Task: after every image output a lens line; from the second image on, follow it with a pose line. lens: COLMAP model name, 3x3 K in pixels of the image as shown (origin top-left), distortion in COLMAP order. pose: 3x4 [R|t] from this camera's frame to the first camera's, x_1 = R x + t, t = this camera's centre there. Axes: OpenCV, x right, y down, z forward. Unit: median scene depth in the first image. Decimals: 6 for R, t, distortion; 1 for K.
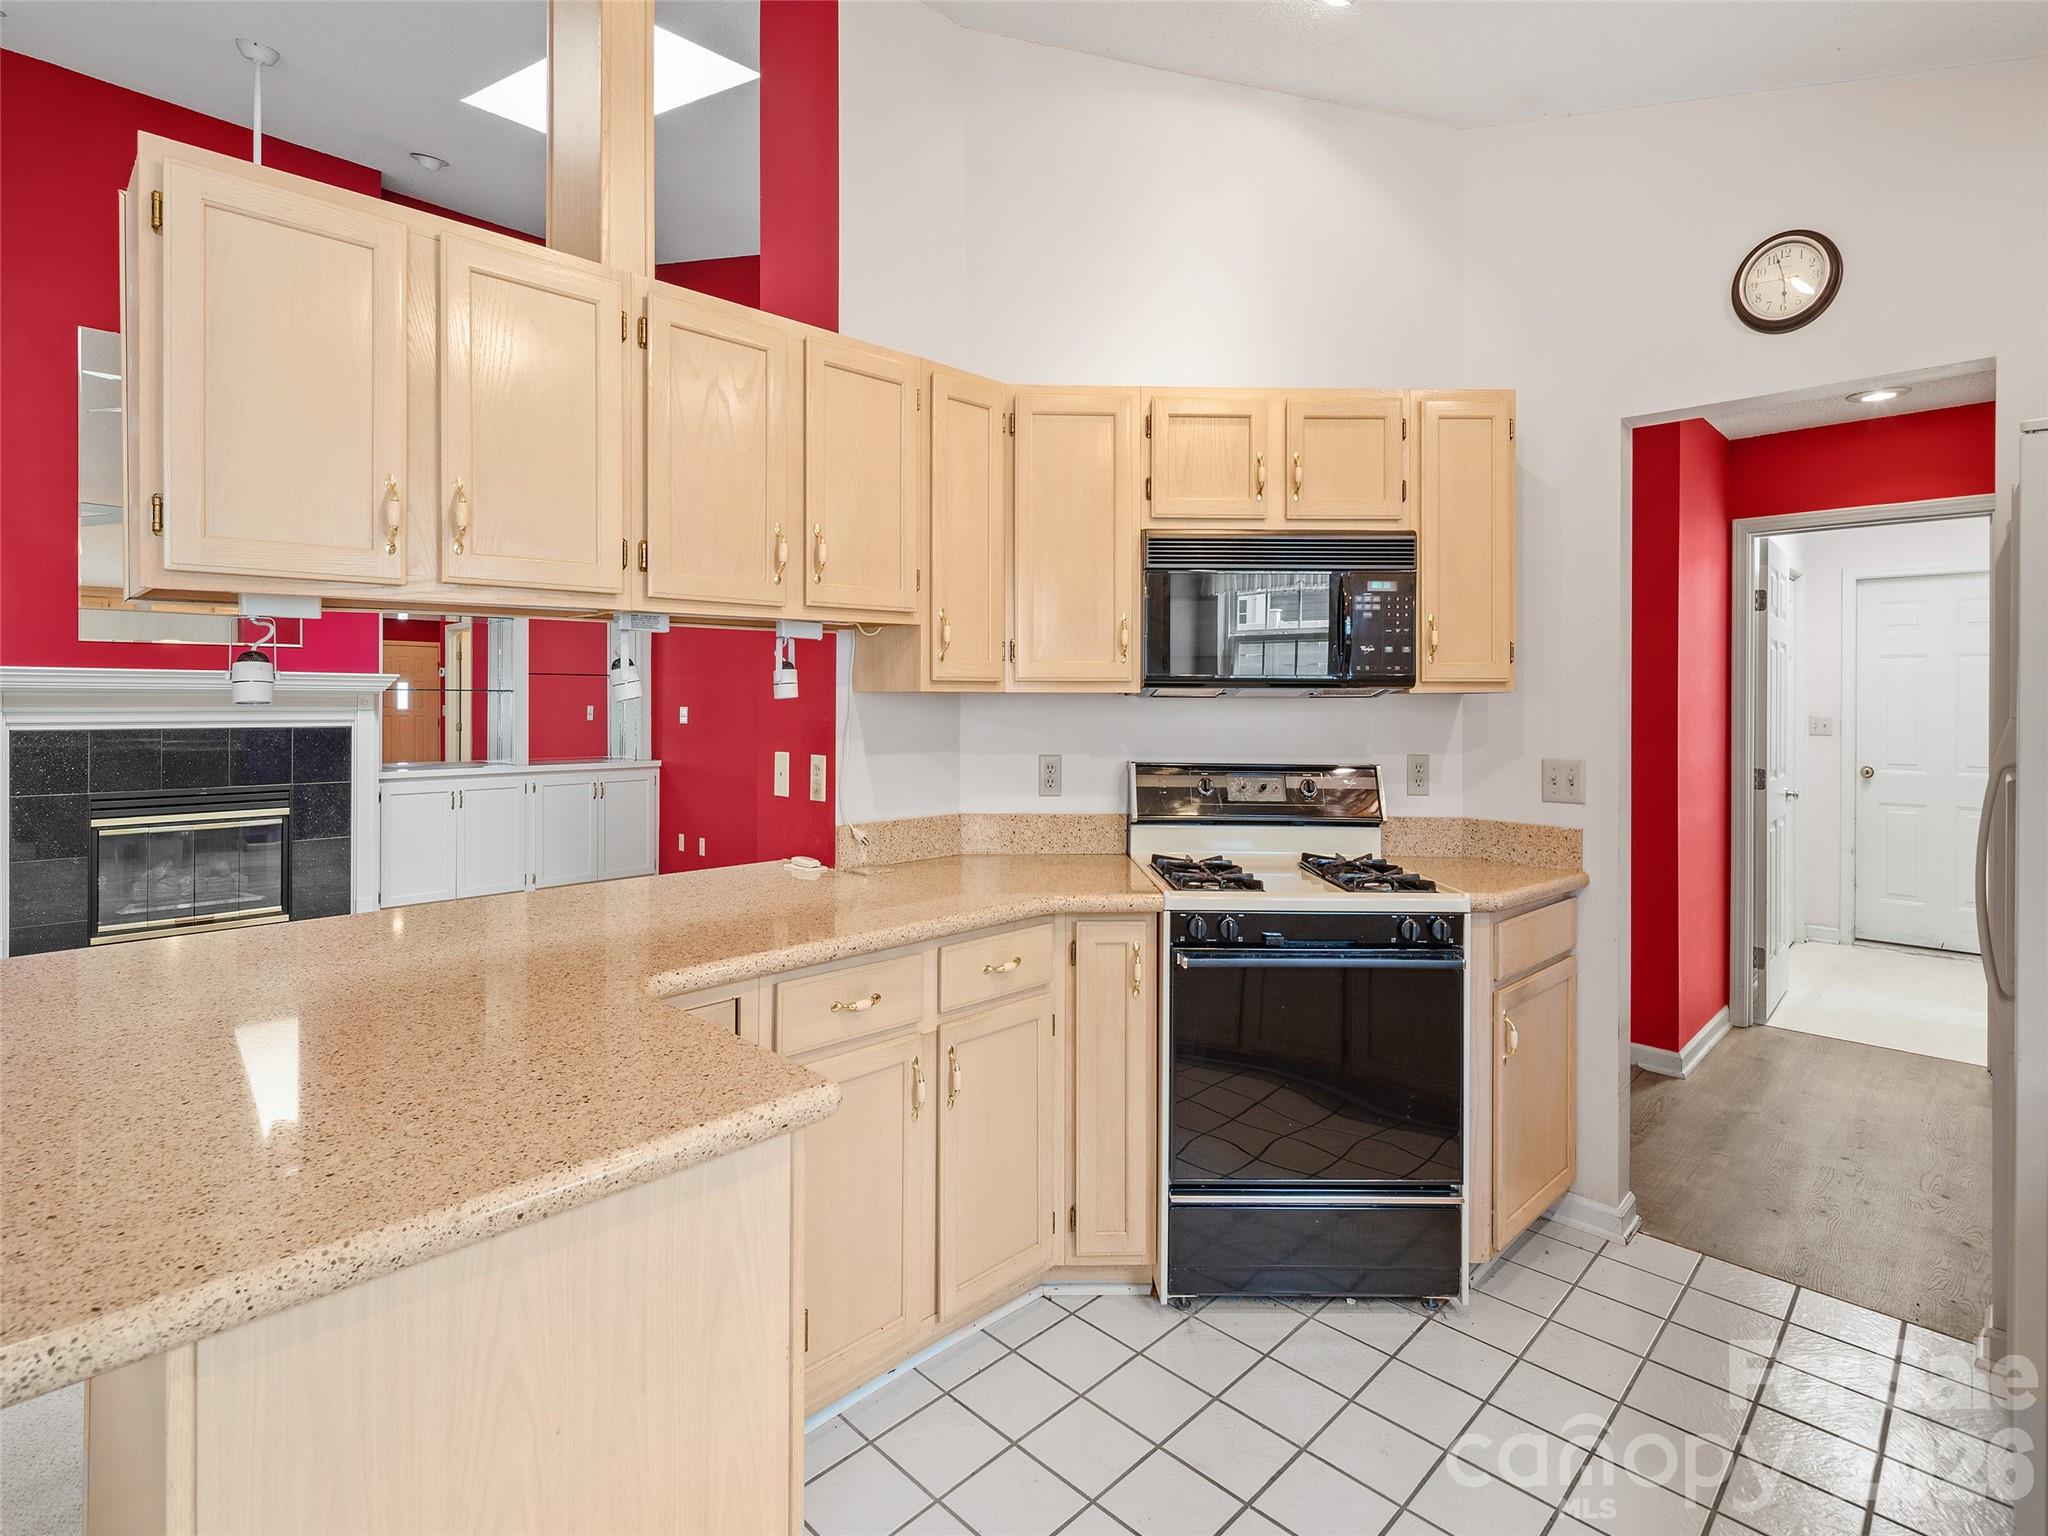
lens RADIAL K [[1002.6, 0, 1001.7], [0, 1002.6, 700.1], [0, 0, 1]] dist [0.001628, -0.000266]
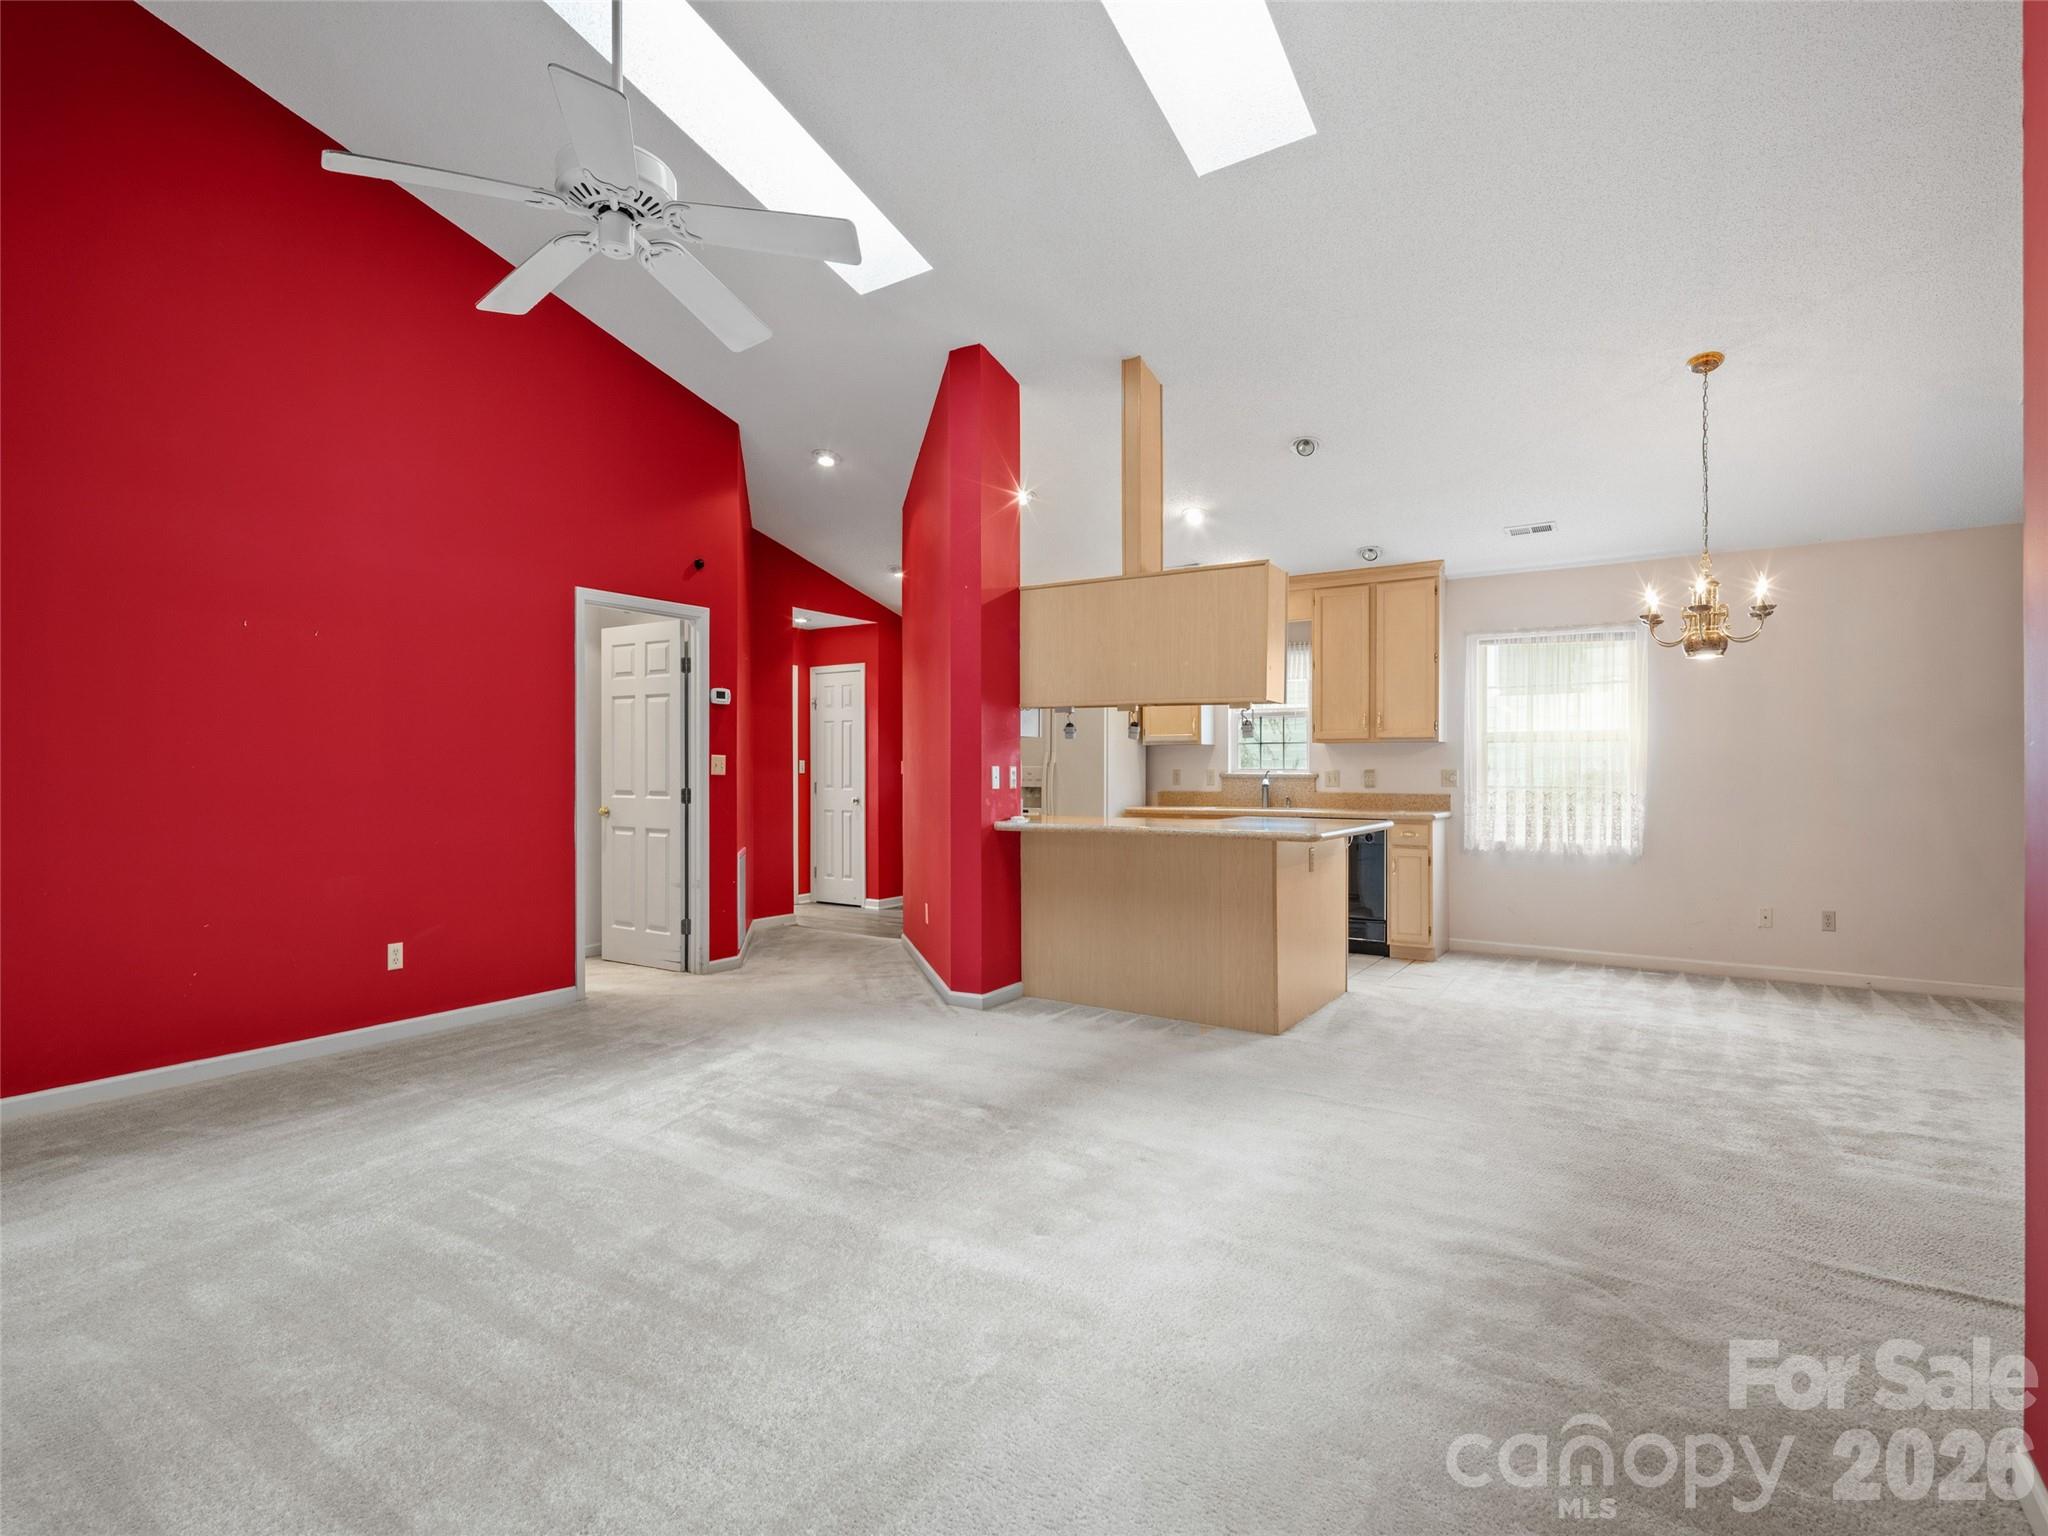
lens RADIAL K [[1016.2, 0, 996.8], [0, 1016.2, 773.5], [0, 0, 1]] dist [0.001018, -0.000327]
pose [[-0.189687, -0.008195, 0.981810, -2.203443], [0.000434, 0.999964, 0.008430, 0.052240], [-0.981844, 0.002025, -0.189677, 1.421259]]
